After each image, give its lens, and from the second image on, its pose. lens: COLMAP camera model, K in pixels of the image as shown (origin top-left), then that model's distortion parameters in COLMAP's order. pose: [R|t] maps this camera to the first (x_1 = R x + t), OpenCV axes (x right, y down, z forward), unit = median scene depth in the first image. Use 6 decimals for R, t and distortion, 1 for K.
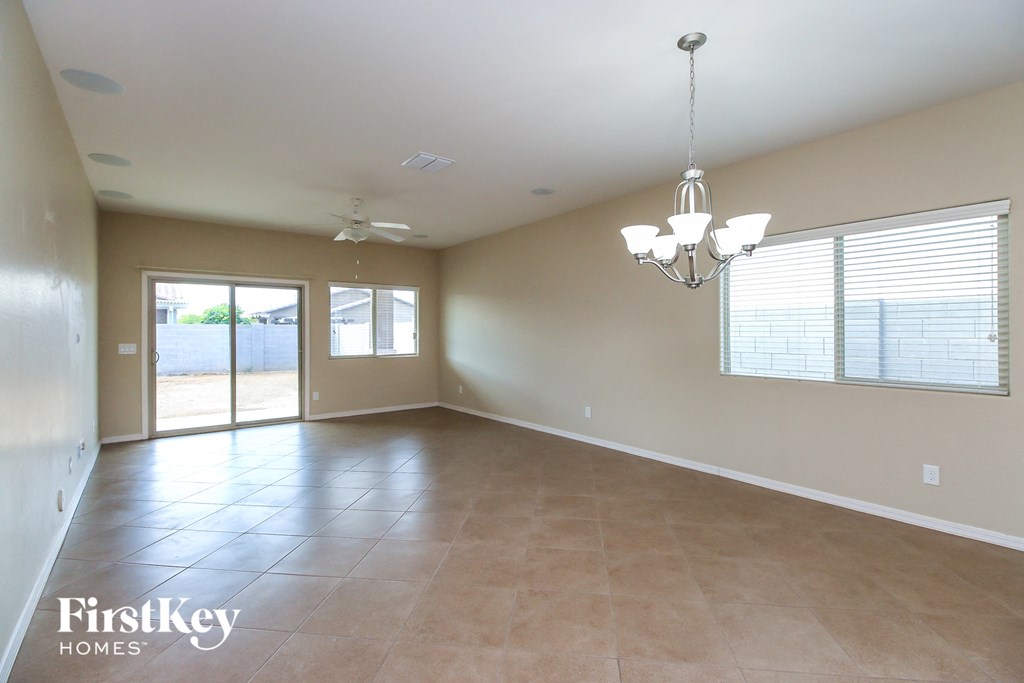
lens RADIAL K [[473.5, 0, 511.2], [0, 473.5, 325.6], [0, 0, 1]] dist [0.015356, -0.000208]
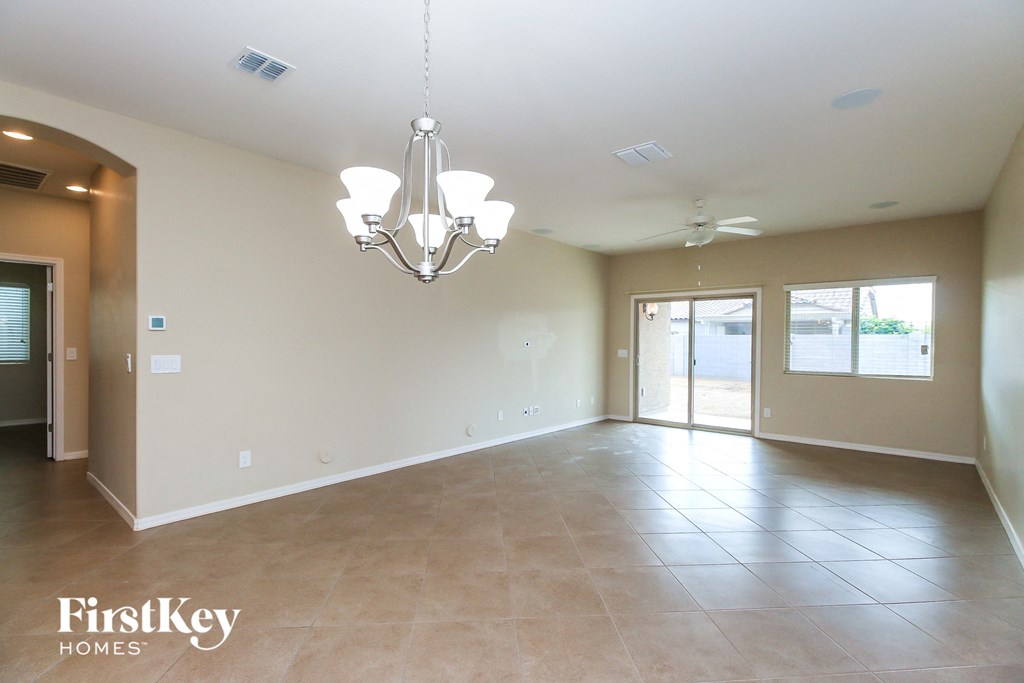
lens RADIAL K [[473.5, 0, 511.2], [0, 473.5, 325.6], [0, 0, 1]] dist [0.015356, -0.000208]
pose [[0.196643, -0.028860, -0.980050, 0.403321], [0.002871, 0.999579, -0.028859, 0.006625], [0.980471, 0.002862, 0.196643, 0.348330]]
